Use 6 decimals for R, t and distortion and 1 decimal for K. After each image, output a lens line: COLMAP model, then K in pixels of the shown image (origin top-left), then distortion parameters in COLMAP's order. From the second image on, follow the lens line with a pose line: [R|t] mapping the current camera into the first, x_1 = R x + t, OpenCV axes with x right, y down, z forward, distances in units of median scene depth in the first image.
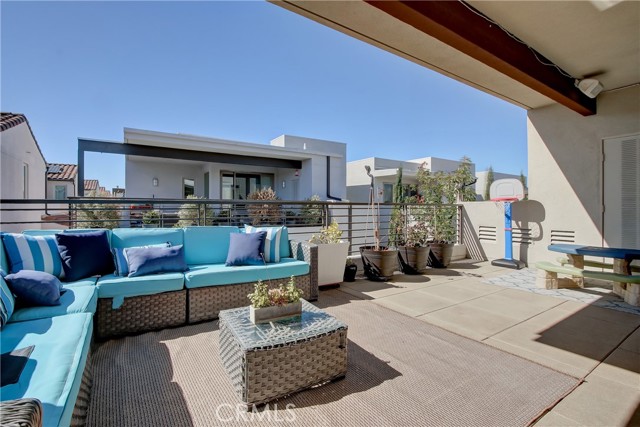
lens RADIAL K [[300.6, 0, 320.0], [0, 300.6, 213.5], [0, 0, 1]] dist [-0.021166, 0.000147]
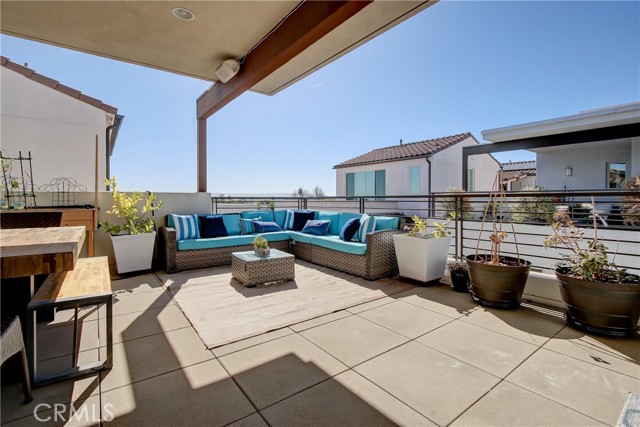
lens RADIAL K [[297.8, 0, 320.0], [0, 297.8, 213.5], [0, 0, 1]] dist [-0.009520, 0.000629]
pose [[0.057326, 0.041757, -0.997482, 0.984607], [-0.016125, 0.999033, 0.040895, -0.012500], [0.998225, 0.013740, 0.057944, 0.650407]]
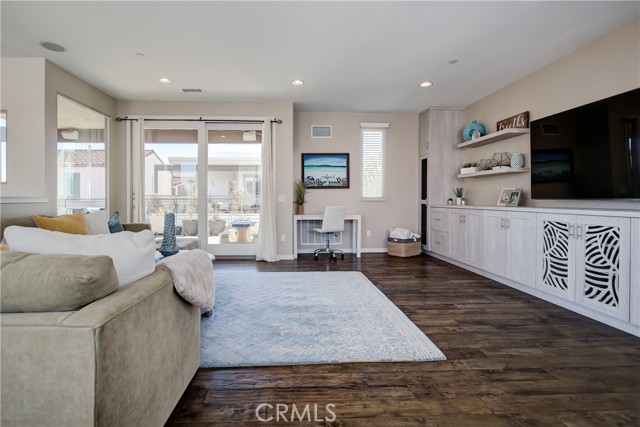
lens RADIAL K [[309.3, 0, 300.1], [0, 309.3, 202.3], [0, 0, 1]] dist [-0.016507, 0.000011]
pose [[0.854169, 0.002170, -0.519991, 2.210085], [-0.008669, 0.999912, -0.010066, 0.006457], [0.519923, 0.013106, 0.854112, -0.458053]]
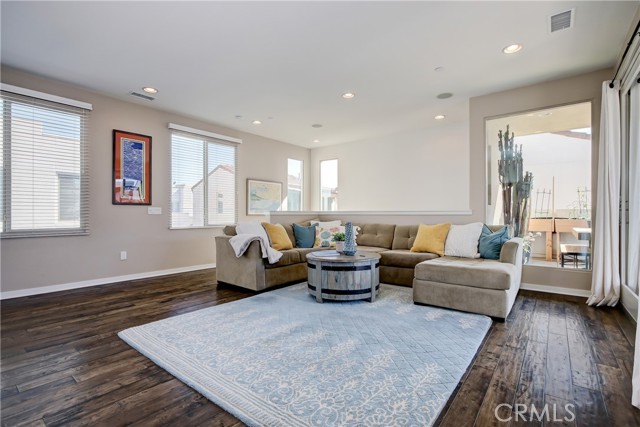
lens RADIAL K [[297.8, 0, 320.0], [0, 297.8, 213.5], [0, 0, 1]] dist [-0.009520, 0.000629]
pose [[-0.950917, -0.003442, -0.309426, 1.929163], [-0.006694, 0.999933, 0.009448, -0.008095], [0.309373, 0.011055, -0.950877, 0.885246]]
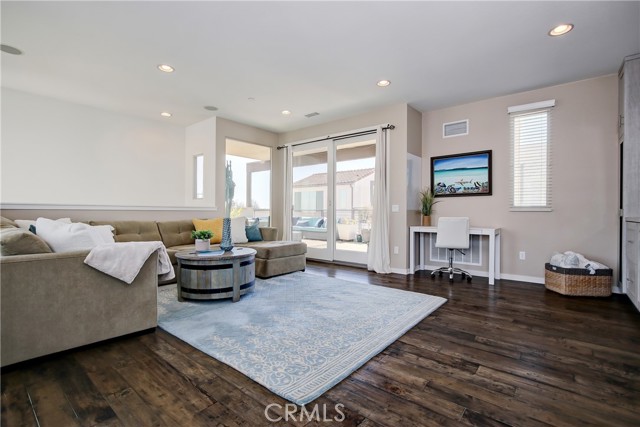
lens RADIAL K [[297.8, 0, 320.0], [0, 297.8, 213.5], [0, 0, 1]] dist [-0.009520, 0.000629]
pose [[0.288026, 0.003376, -0.957617, 2.540011], [-0.022819, 0.999734, -0.003339, 0.009975], [0.957351, 0.022814, 0.288026, 0.027433]]
